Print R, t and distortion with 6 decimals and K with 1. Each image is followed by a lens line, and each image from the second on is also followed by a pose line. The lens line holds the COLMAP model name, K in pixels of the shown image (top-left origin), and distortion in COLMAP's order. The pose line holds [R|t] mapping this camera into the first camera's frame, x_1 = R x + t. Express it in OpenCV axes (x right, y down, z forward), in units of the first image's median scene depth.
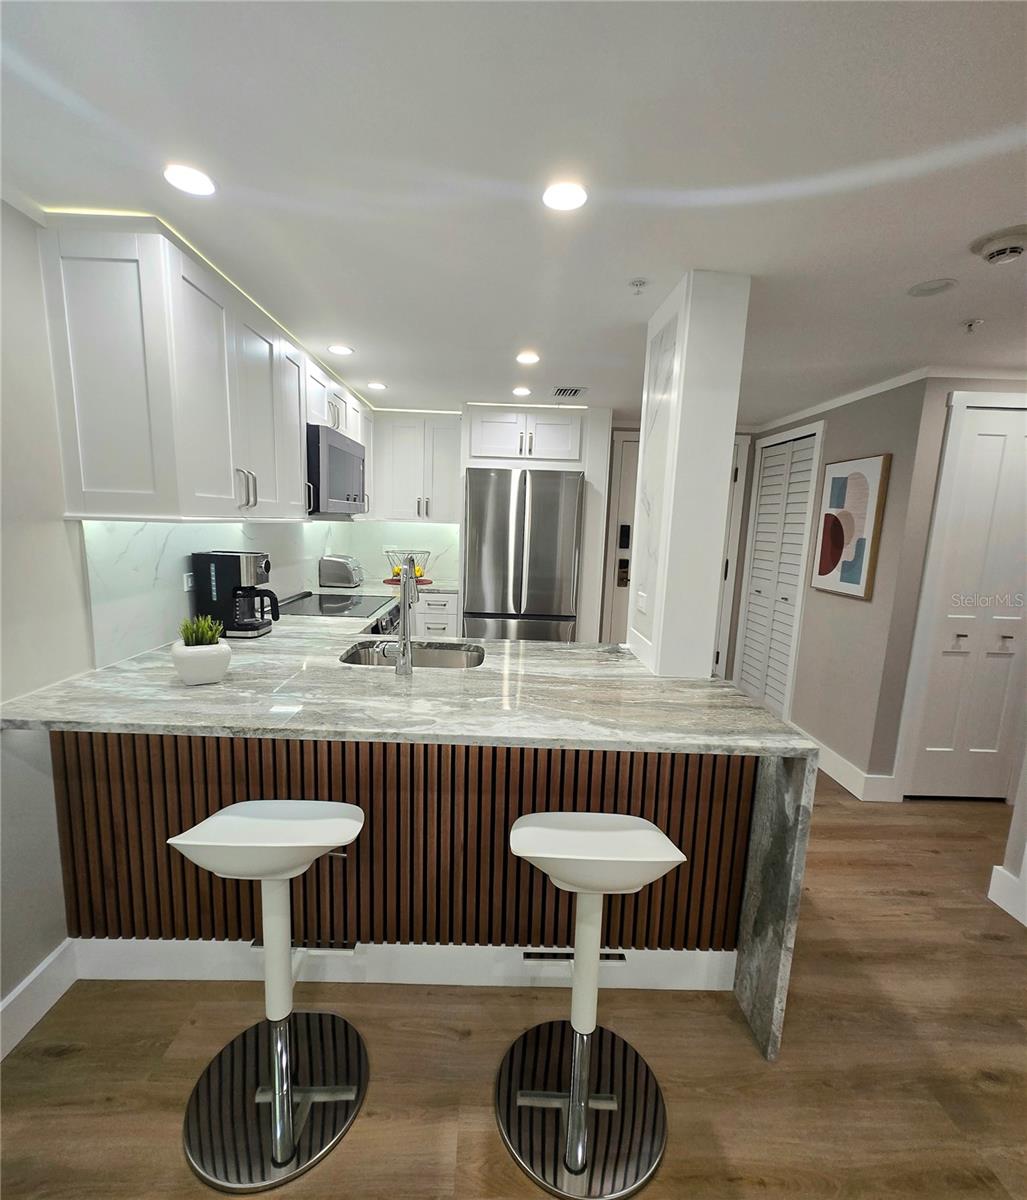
lens RADIAL K [[537.4, 0, 508.5], [0, 537.4, 601.2], [0, 0, 1]] dist [0.001409, -0.000191]
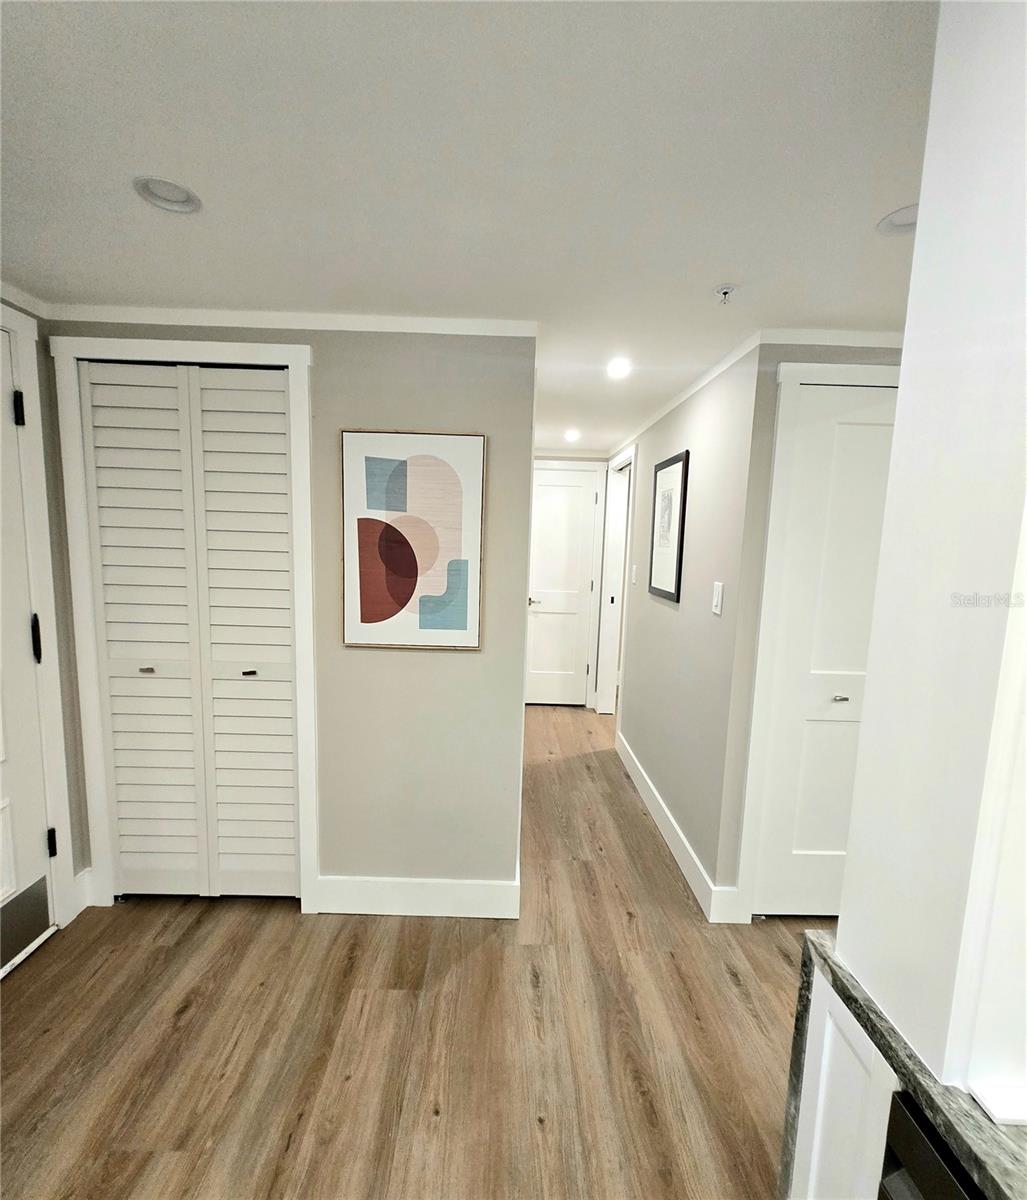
lens RADIAL K [[537.4, 0, 512.1], [0, 537.4, 607.4], [0, 0, 1]] dist [0.001409, -0.000191]
pose [[0.009479, -0.150572, 0.988554, 0.003038], [0.120938, 0.981514, 0.148340, -0.138716], [-0.992615, 0.118148, 0.027513, 0.860953]]
